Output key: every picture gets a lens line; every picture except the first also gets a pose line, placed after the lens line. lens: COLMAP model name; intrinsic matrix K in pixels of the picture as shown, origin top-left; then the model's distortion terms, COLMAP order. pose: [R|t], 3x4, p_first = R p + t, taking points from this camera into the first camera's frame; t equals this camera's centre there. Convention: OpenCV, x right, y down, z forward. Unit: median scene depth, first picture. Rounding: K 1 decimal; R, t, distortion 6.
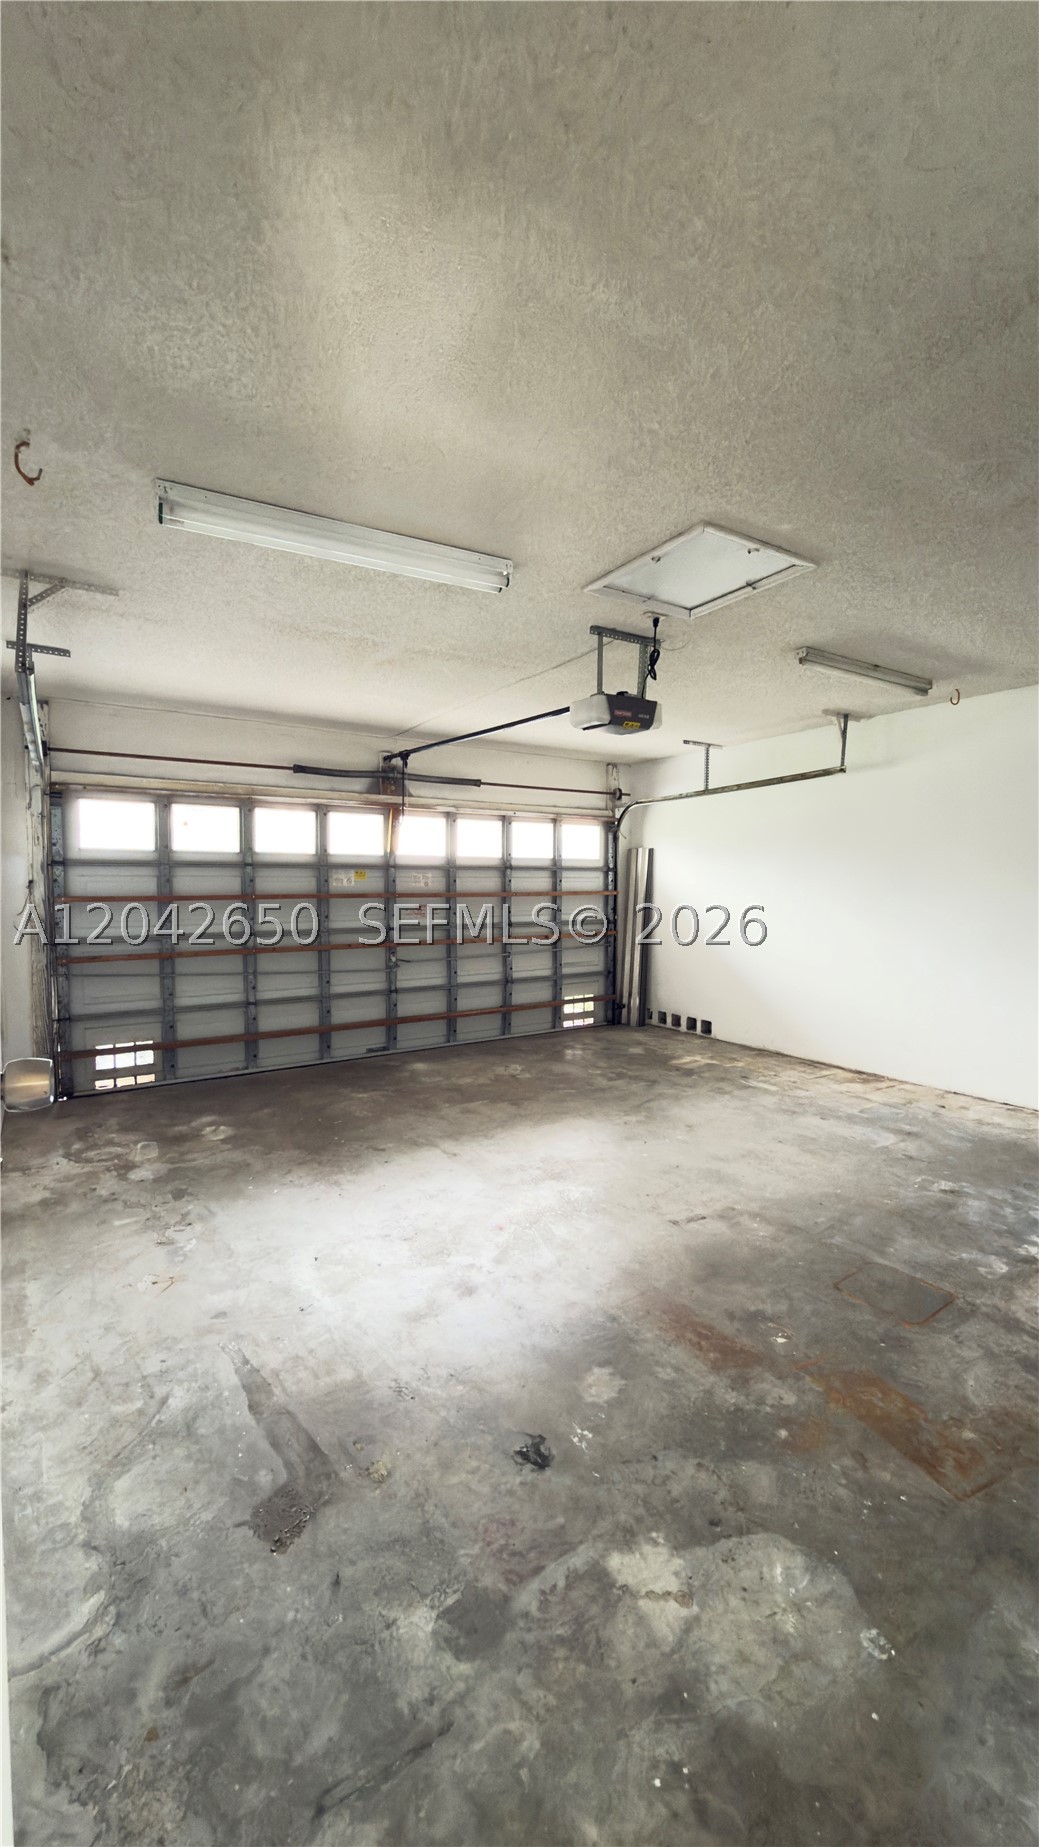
lens RADIAL K [[746.0, 0, 517.5], [0, 746.0, 926.1], [0, 0, 1]] dist [-0.001496, 0.000063]
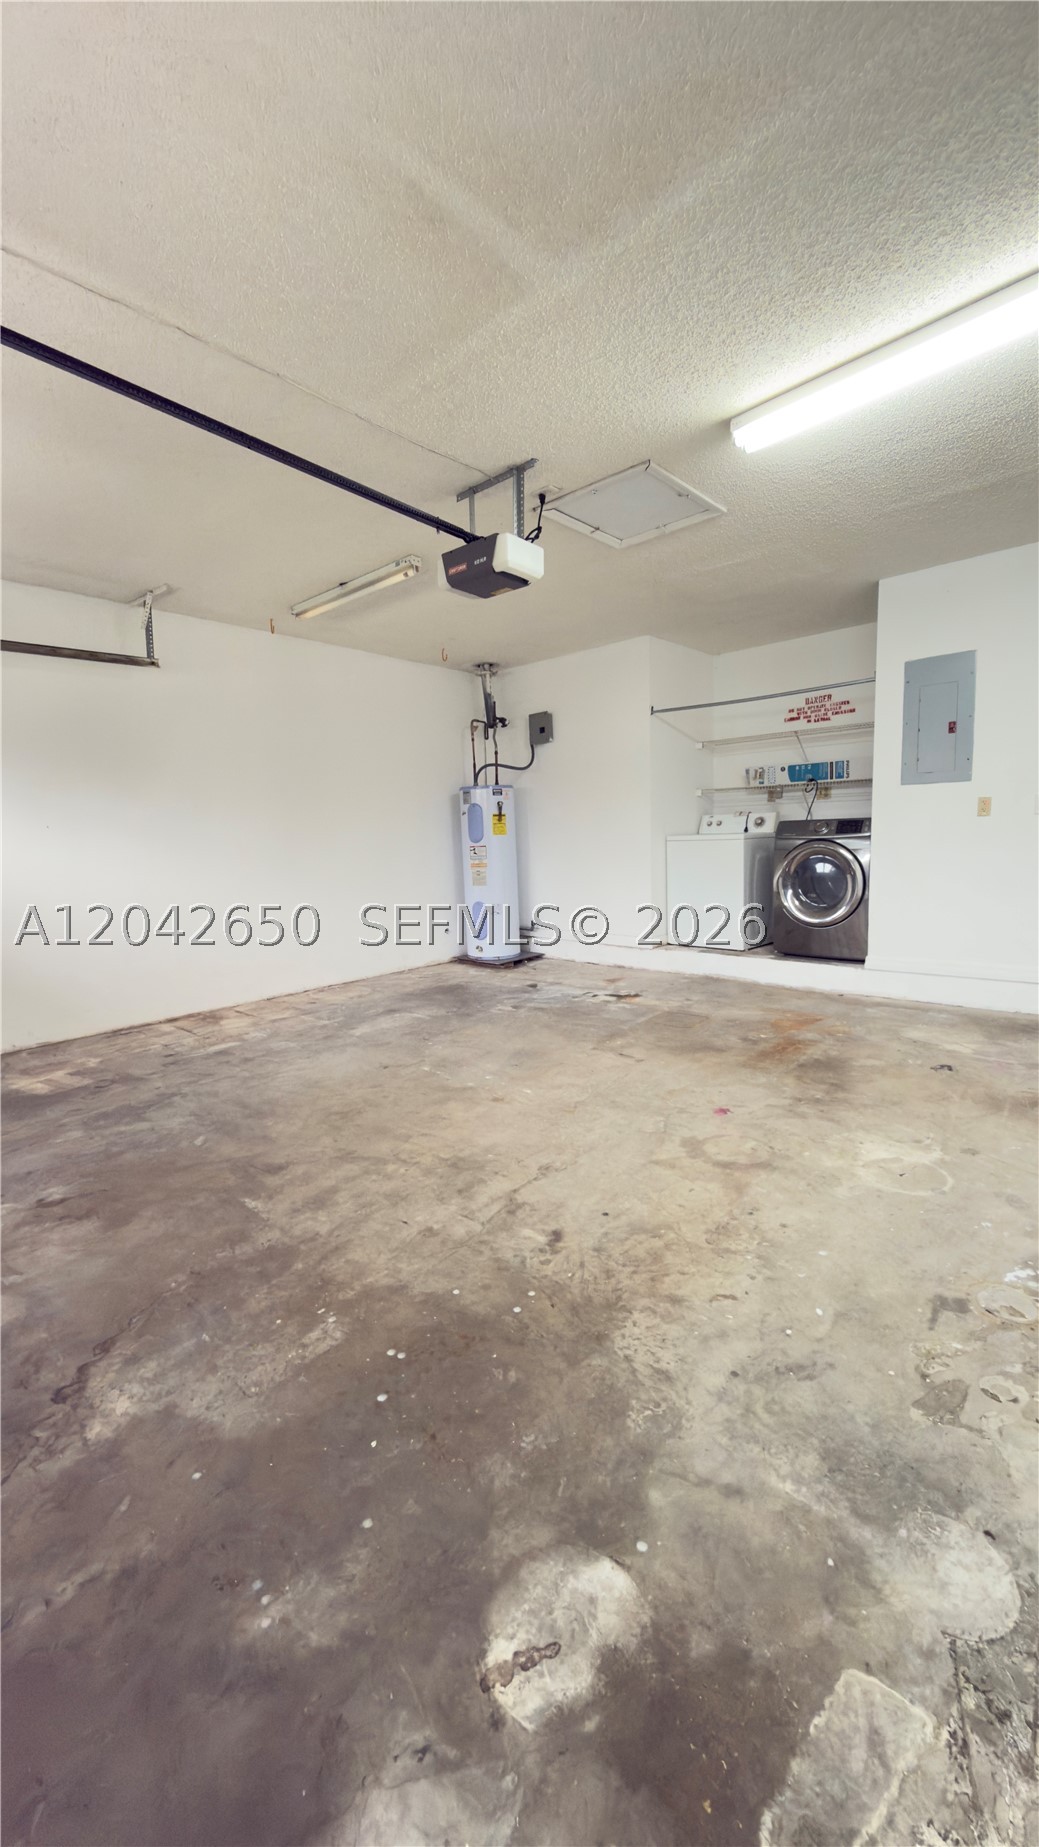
lens RADIAL K [[746.0, 0, 518.0], [0, 746.0, 923.4], [0, 0, 1]] dist [-0.001496, 0.000063]
pose [[-0.266701, -0.104762, 0.958069, -0.657489], [0.085845, 0.987541, 0.131882, 0.003704], [-0.959949, 0.117418, -0.254385, 1.117281]]
